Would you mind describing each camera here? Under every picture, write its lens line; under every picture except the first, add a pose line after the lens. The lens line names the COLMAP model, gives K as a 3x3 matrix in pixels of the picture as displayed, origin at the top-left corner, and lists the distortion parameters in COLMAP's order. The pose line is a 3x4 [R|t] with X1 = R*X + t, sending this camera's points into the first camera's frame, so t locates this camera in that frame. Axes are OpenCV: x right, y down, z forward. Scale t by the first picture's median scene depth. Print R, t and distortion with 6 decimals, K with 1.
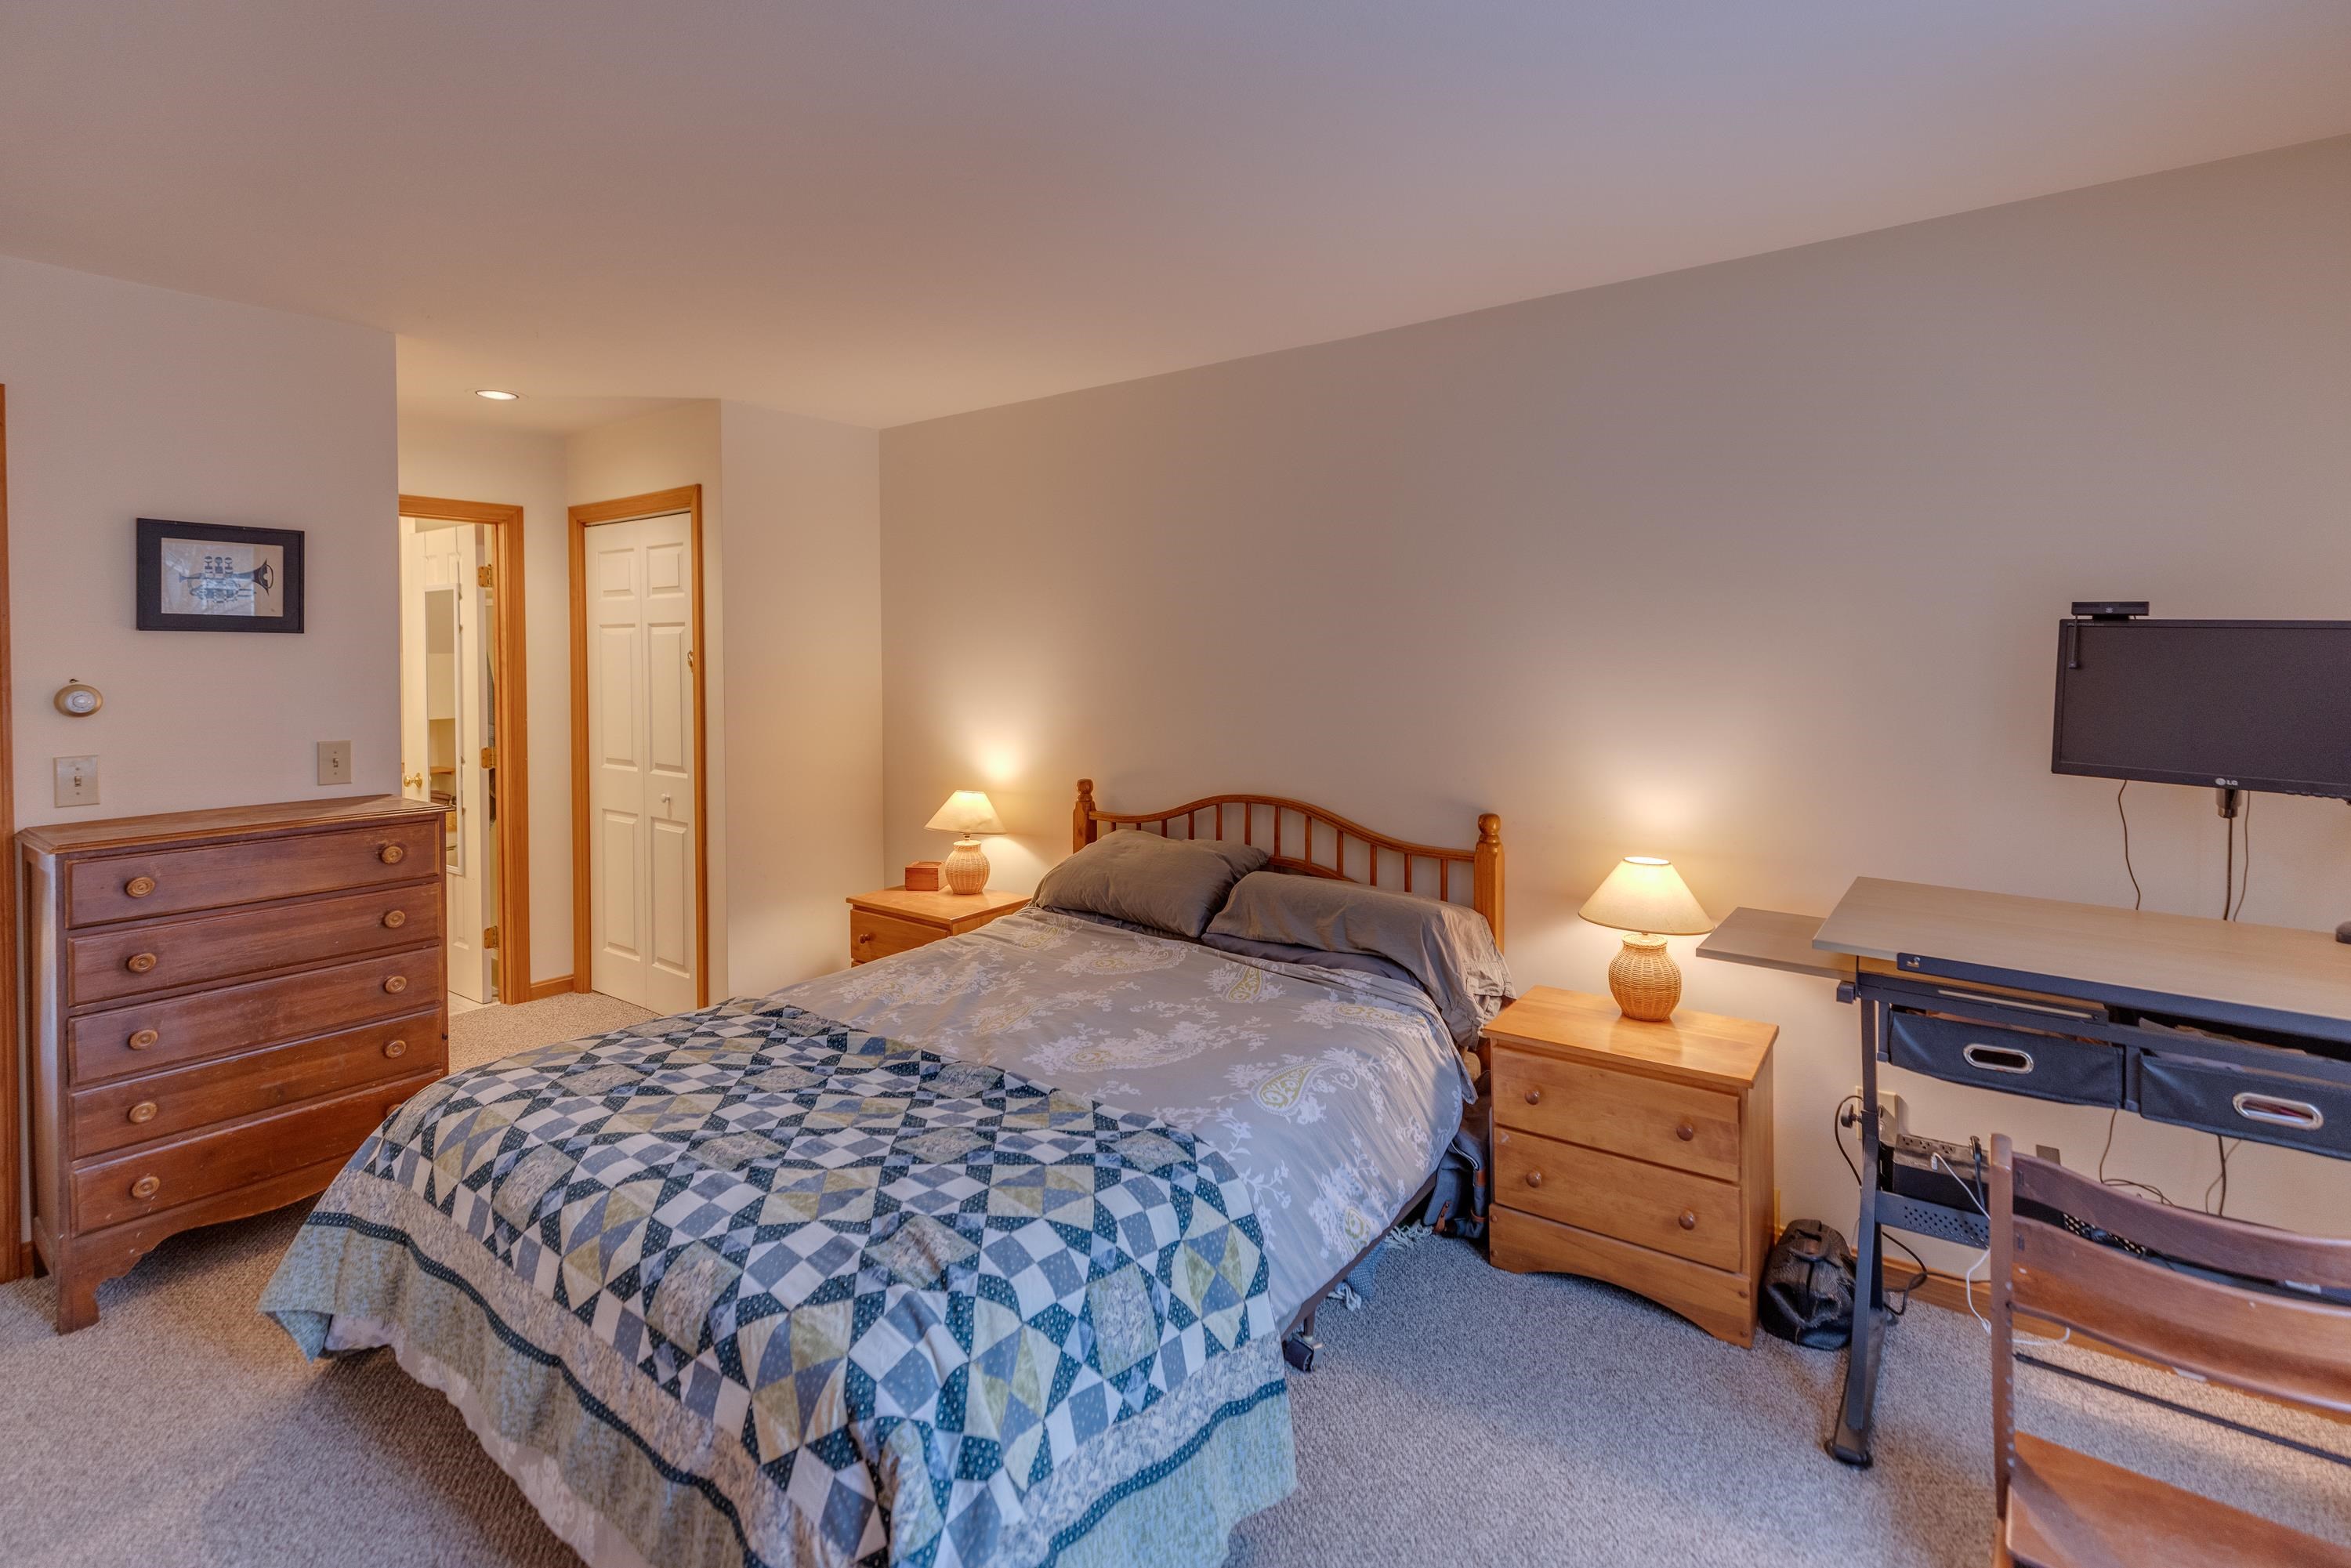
lens RADIAL K [[1094.7, 0, 1178.2], [0, 1094.7, 653.2], [0, 0, 1]] dist [0.003719, 0.000376]
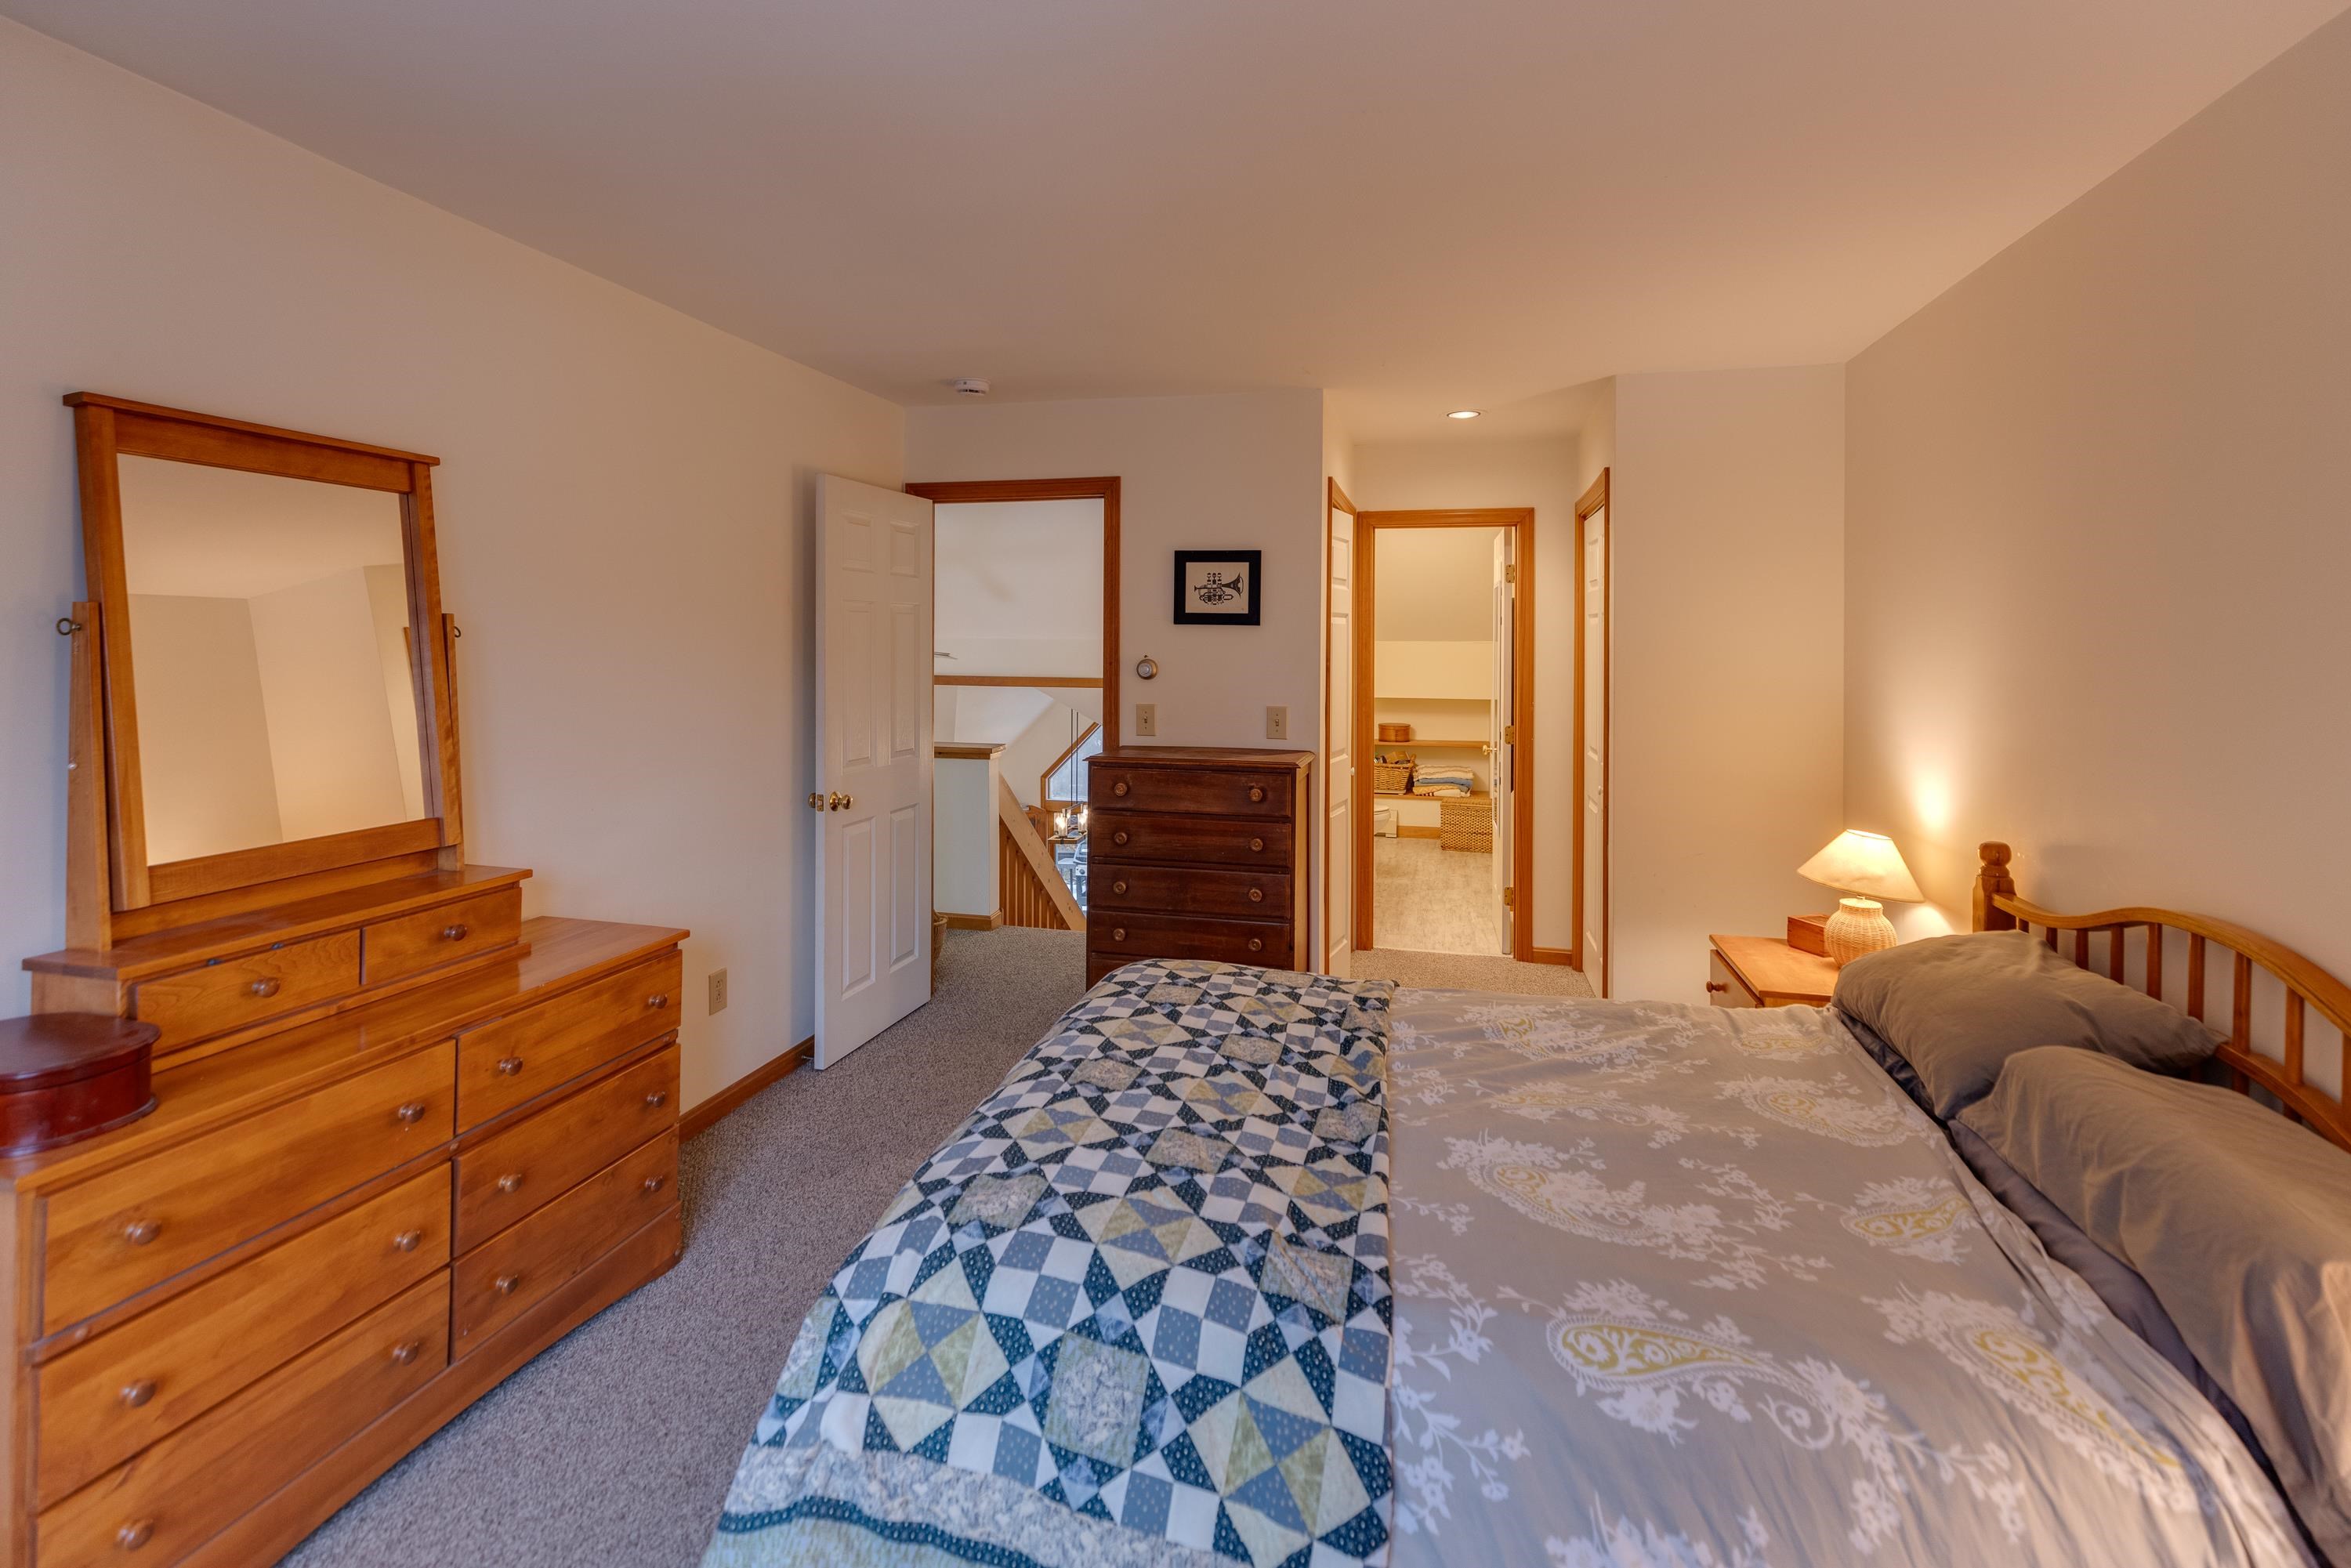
lens RADIAL K [[1099.8, 0, 1174.2], [0, 1099.8, 634.4], [0, 0, 1]] dist [0.004583, 0.000099]
pose [[0.384846, 0.001309, -0.922980, 0.477657], [-0.009581, 0.999951, -0.002577, -0.002987], [0.922931, 0.009835, 0.384840, 0.430779]]
